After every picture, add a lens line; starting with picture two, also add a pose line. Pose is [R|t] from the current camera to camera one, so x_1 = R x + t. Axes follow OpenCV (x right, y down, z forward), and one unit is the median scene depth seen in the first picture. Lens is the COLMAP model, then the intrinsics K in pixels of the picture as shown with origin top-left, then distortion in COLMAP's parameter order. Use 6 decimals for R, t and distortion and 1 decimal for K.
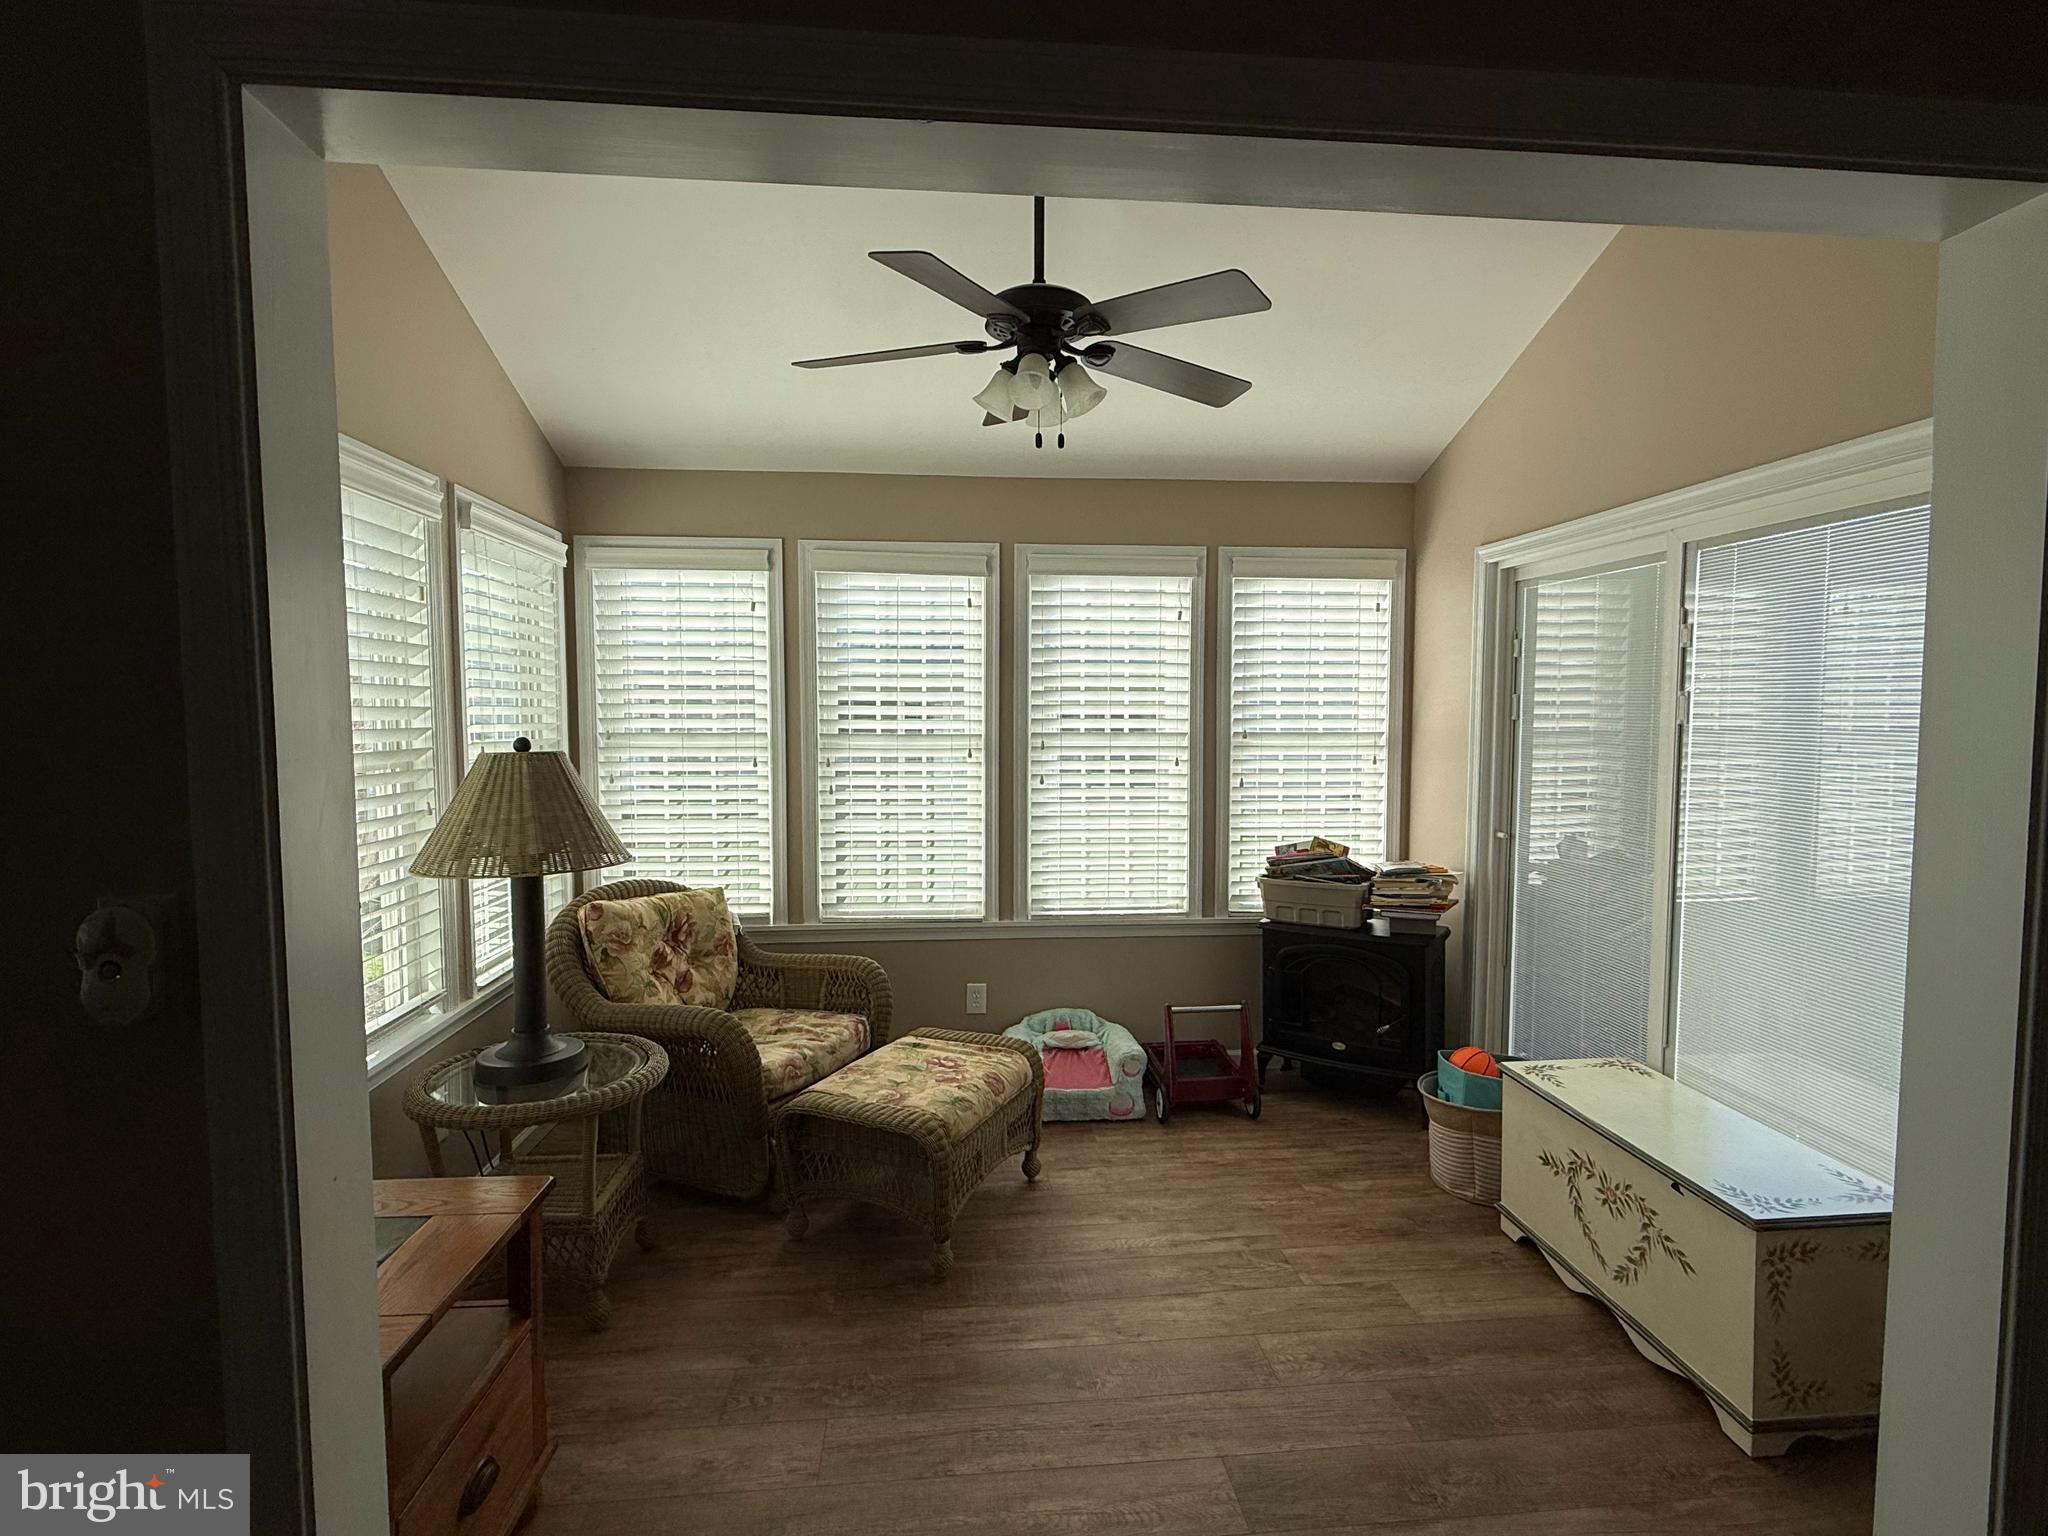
lens RADIAL K [[989.1, 0, 1024.0], [0, 989.1, 768.0], [0, 0, 1]] dist [-0.001818, -0.000823]
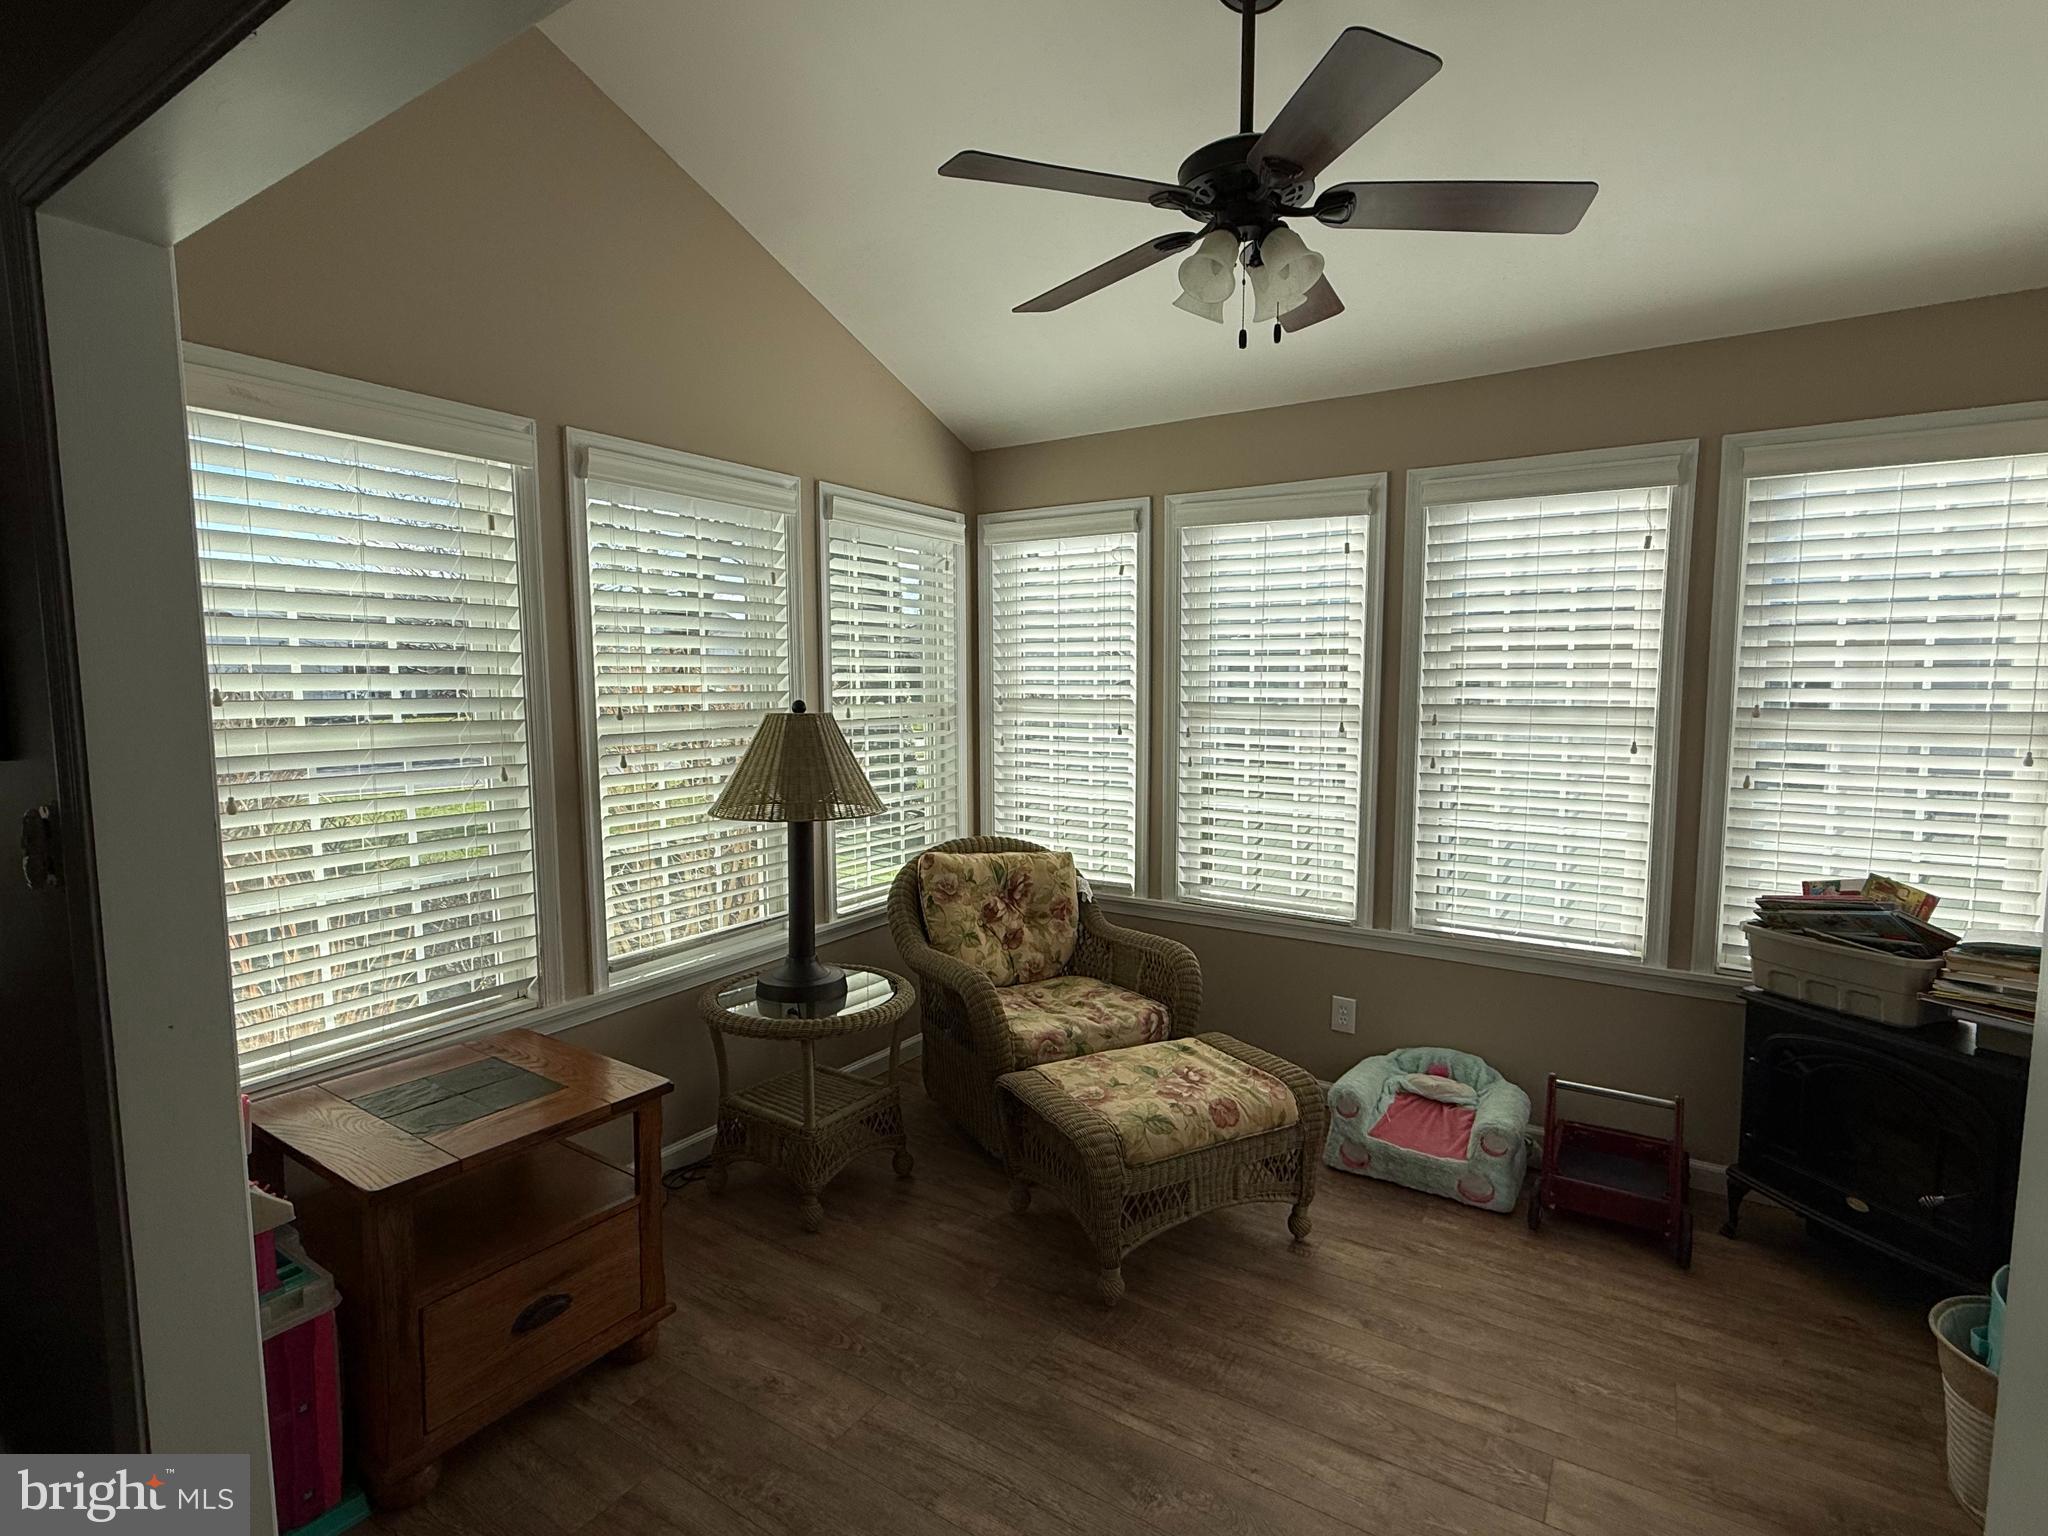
lens RADIAL K [[989.1, 0, 1024.0], [0, 989.1, 768.0], [0, 0, 1]] dist [-0.001818, -0.000823]
pose [[0.790307, 0.054711, -0.610263, 0.272987], [-0.035363, 0.998418, 0.043713, -0.008068], [0.611690, -0.012966, 0.790992, 0.177599]]
